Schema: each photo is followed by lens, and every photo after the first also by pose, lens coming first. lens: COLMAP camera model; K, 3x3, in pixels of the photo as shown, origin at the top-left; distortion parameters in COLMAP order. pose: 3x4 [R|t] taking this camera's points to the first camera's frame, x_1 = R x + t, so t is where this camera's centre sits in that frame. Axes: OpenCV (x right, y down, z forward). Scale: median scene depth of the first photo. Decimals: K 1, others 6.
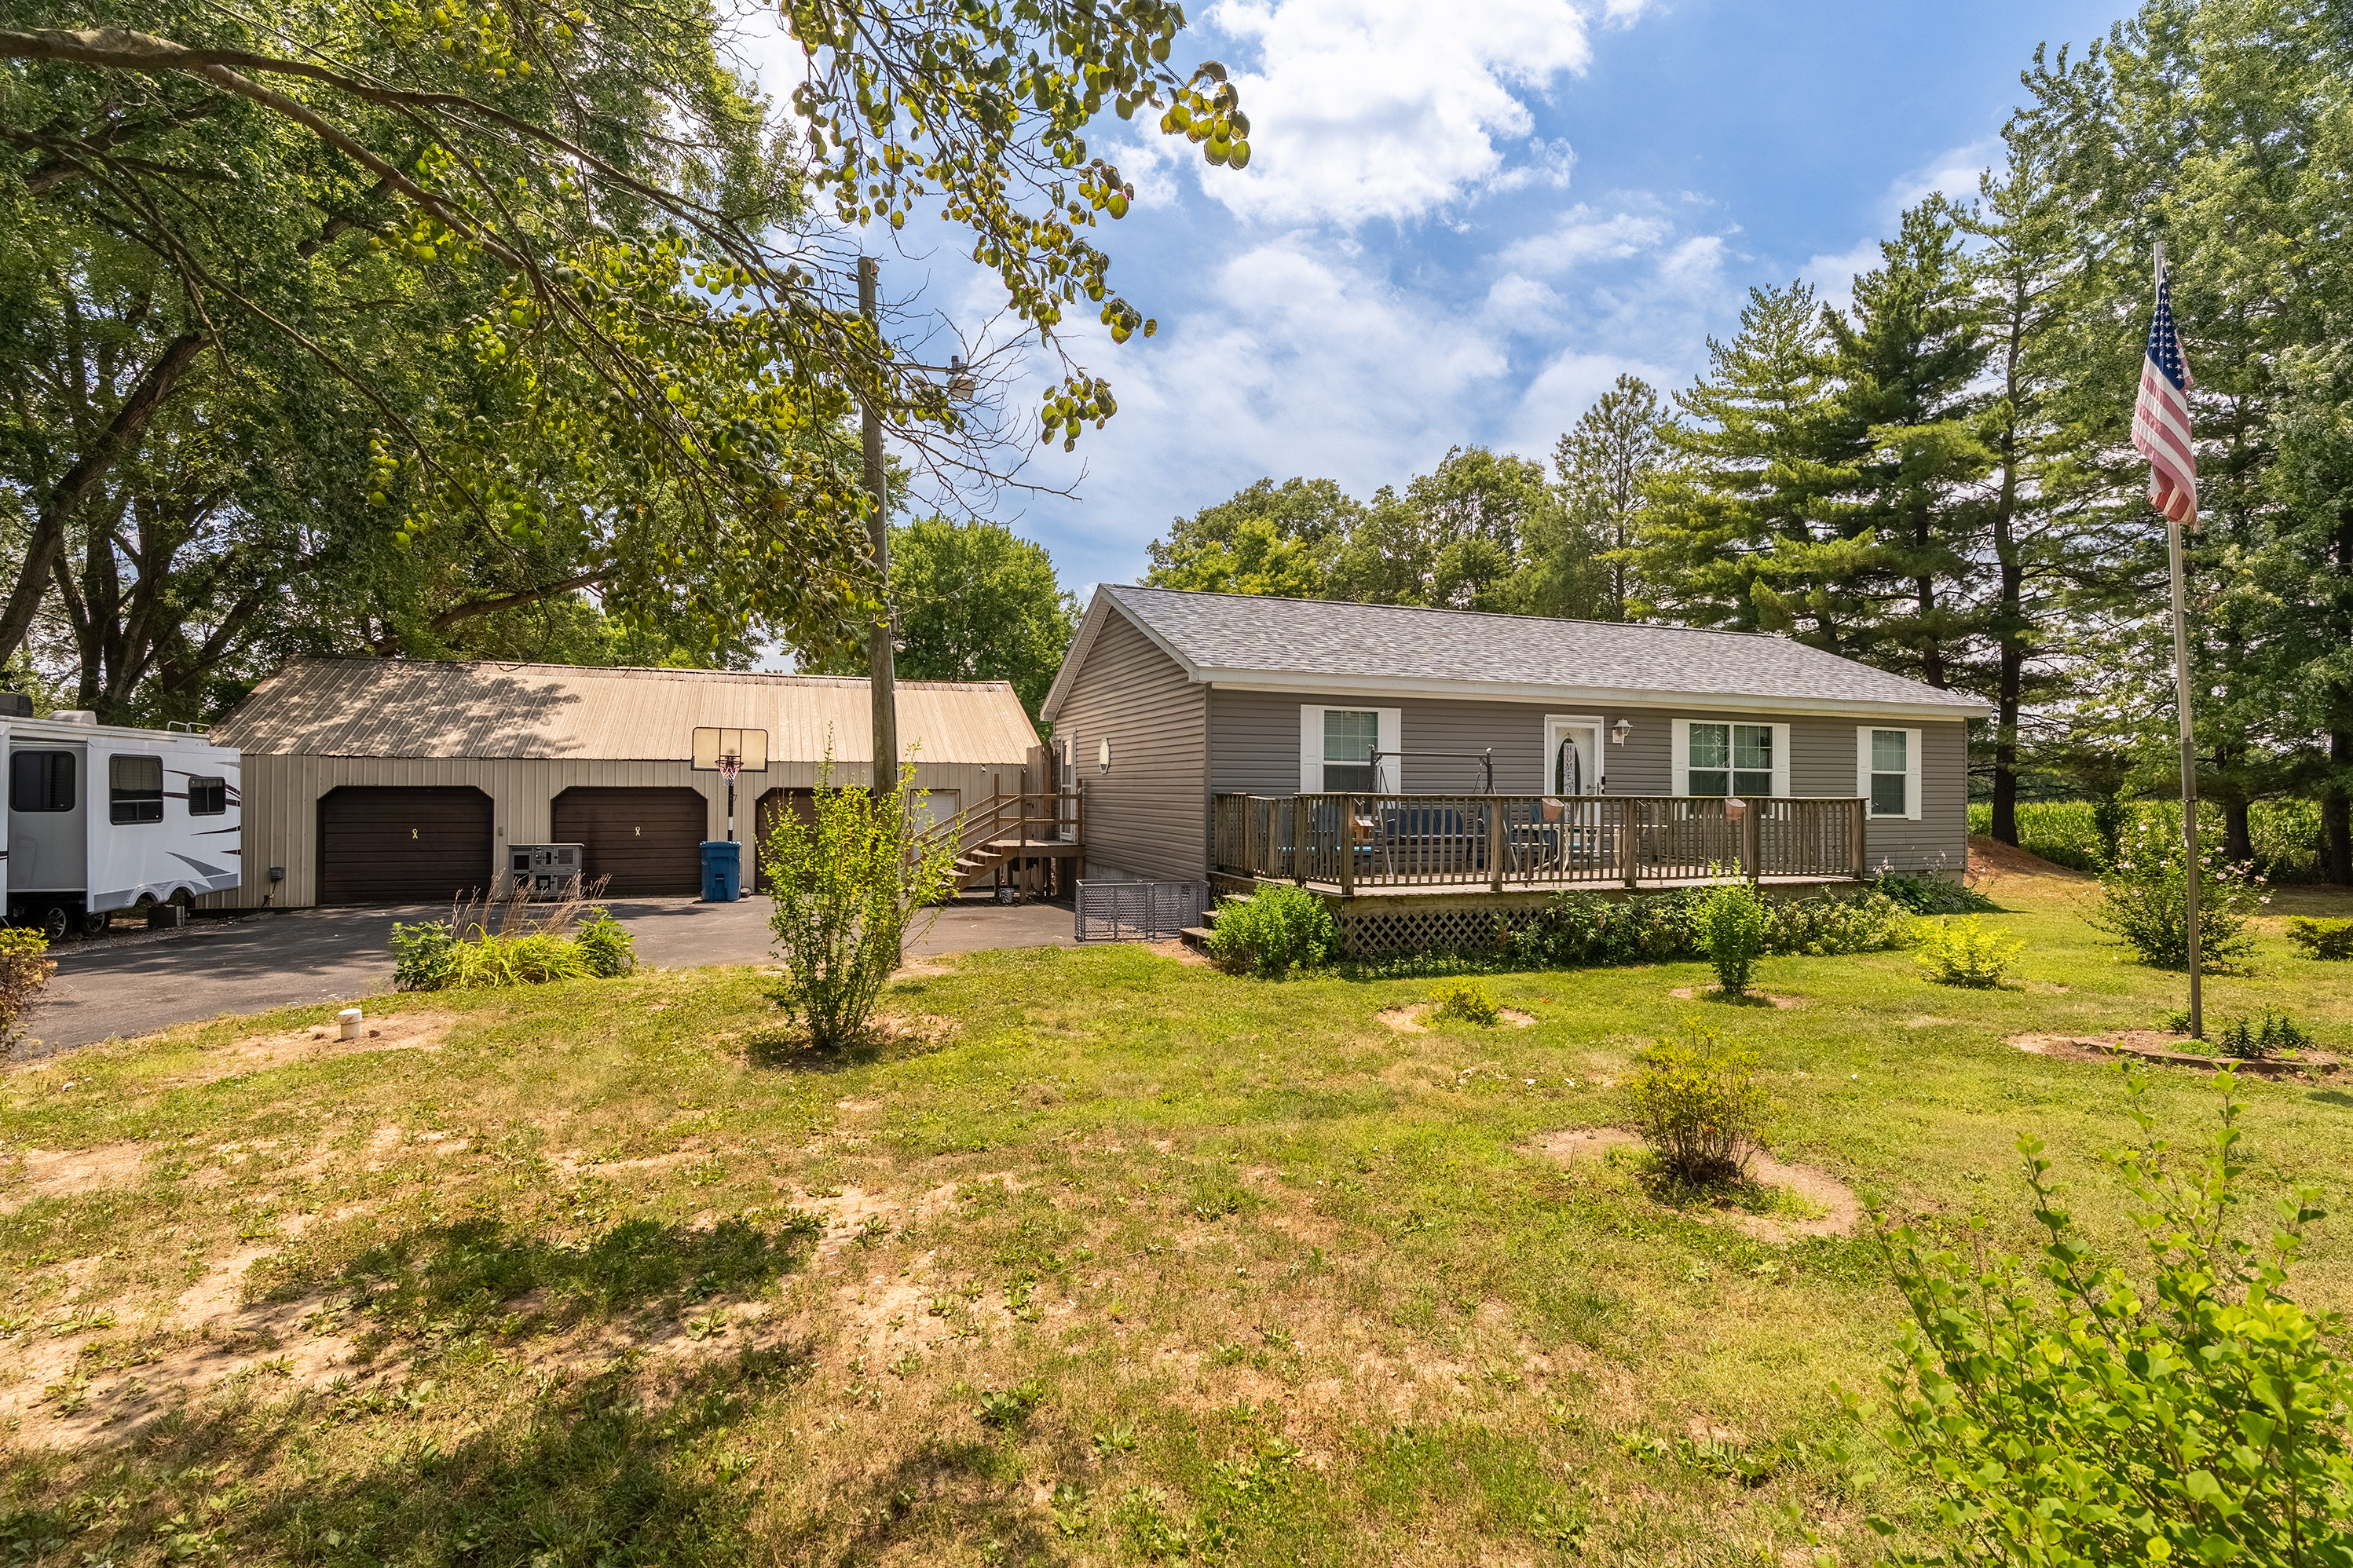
lens RADIAL K [[1095.0, 0, 1176.5], [0, 1095.0, 784.0], [0, 0, 1]] dist [-0.001737, 0.000138]
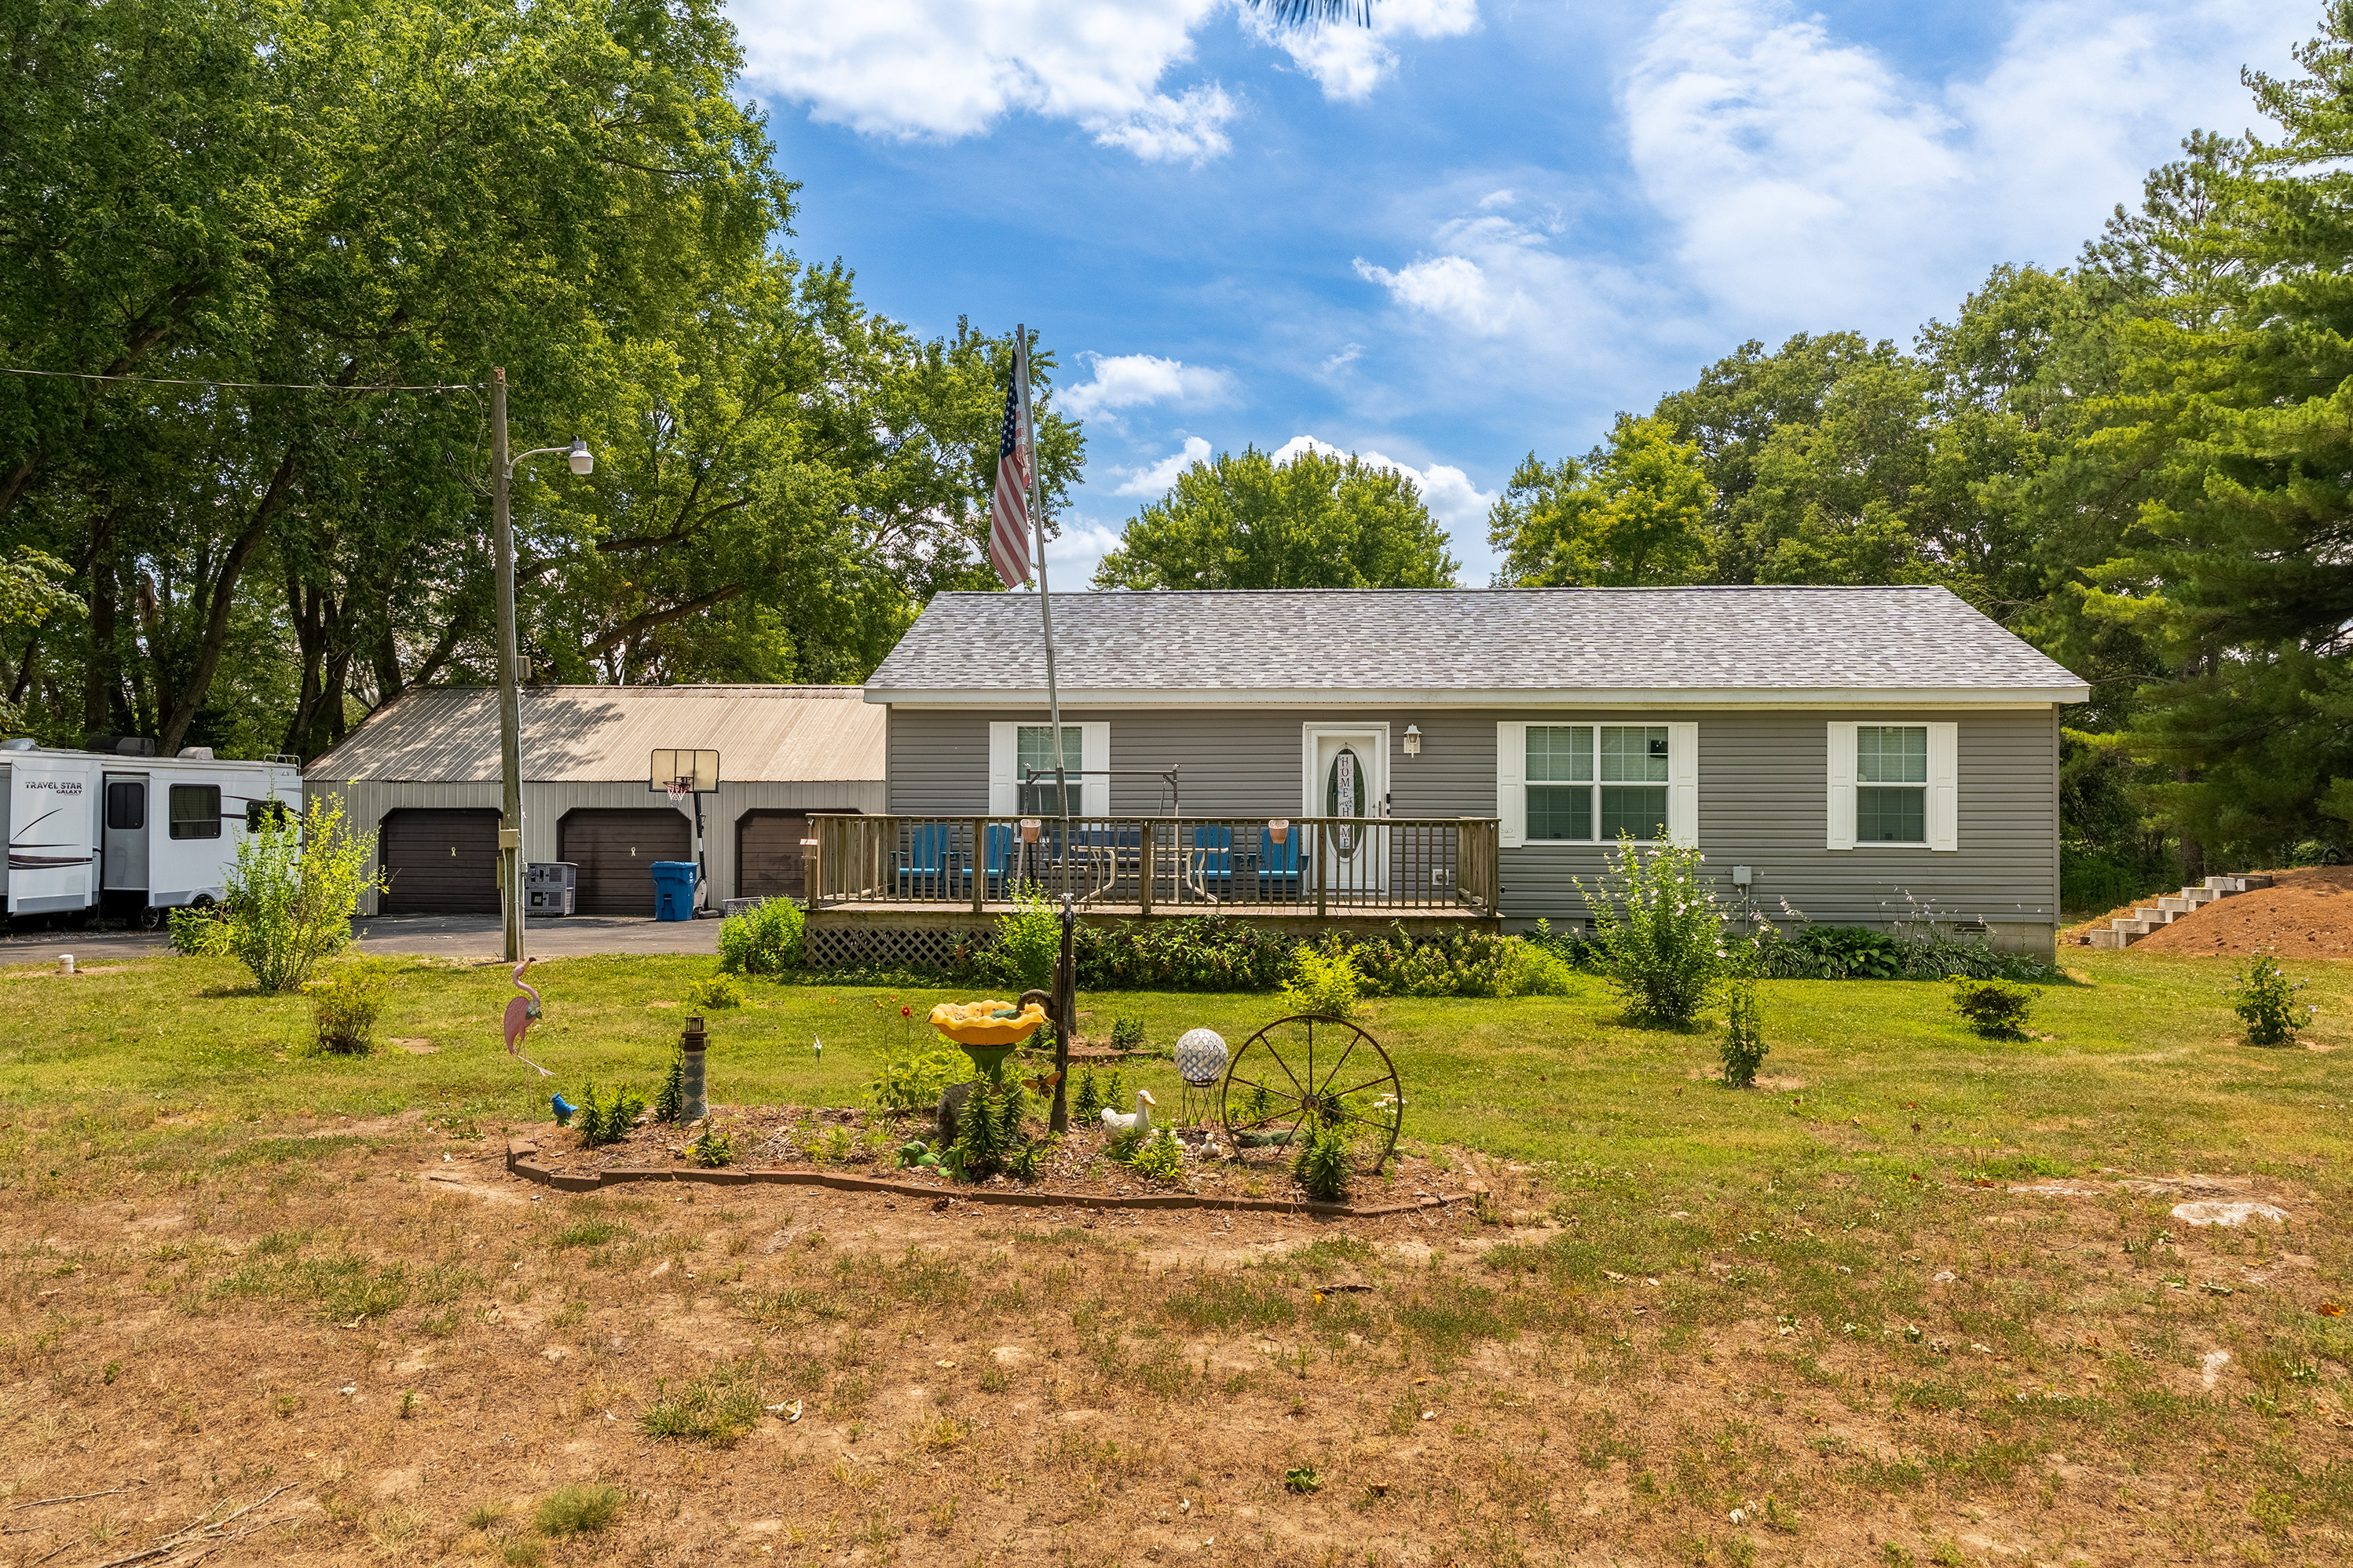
lens RADIAL K [[1626.0, 0, 1176.5], [0, 1626.0, 784.0], [0, 0, 1]] dist [0.003846, 0.003956]
pose [[0.906055, -0.008407, -0.423077, 0.769242], [0.004694, 0.999941, -0.009816, -0.002899], [0.423134, 0.006908, 0.906041, -0.196507]]
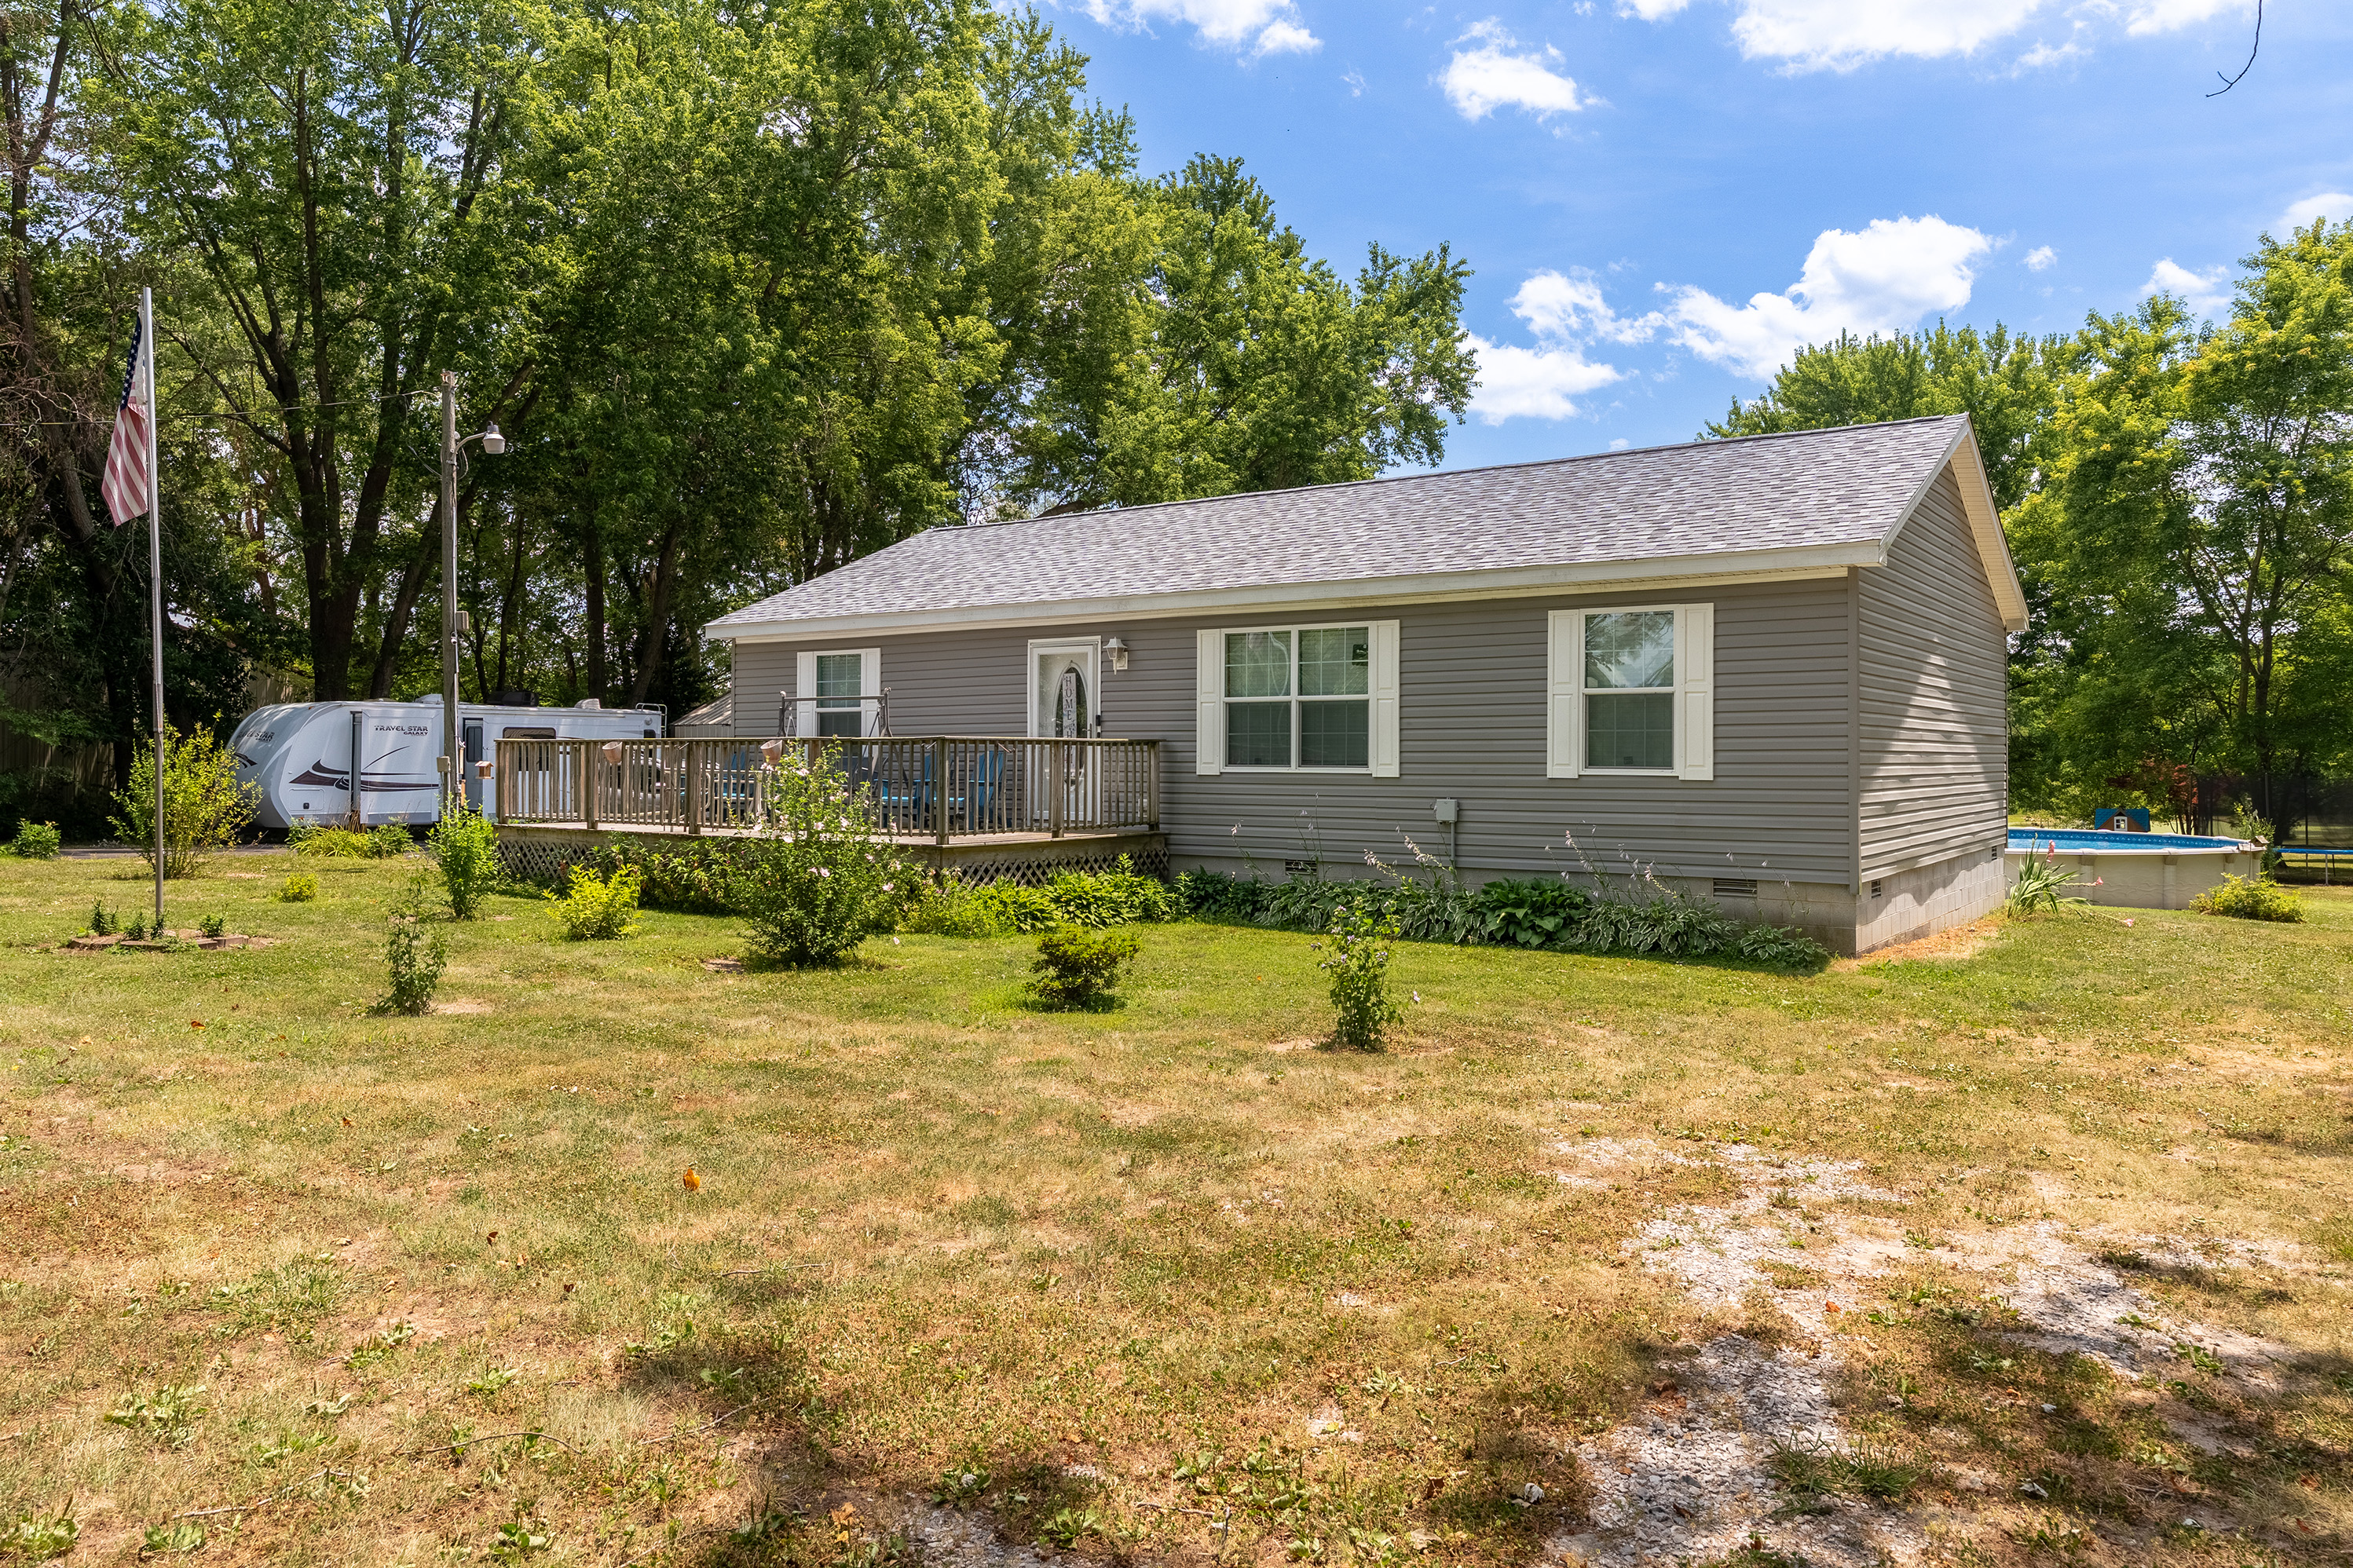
lens RADIAL K [[1626.0, 0, 1176.5], [0, 1626.0, 784.0], [0, 0, 1]] dist [0.003846, 0.003956]
pose [[0.548982, 0.007912, -0.835797, 1.357173], [0.007084, 0.999875, 0.014118, 0.025079], [0.835804, -0.013671, 0.548857, 0.427520]]
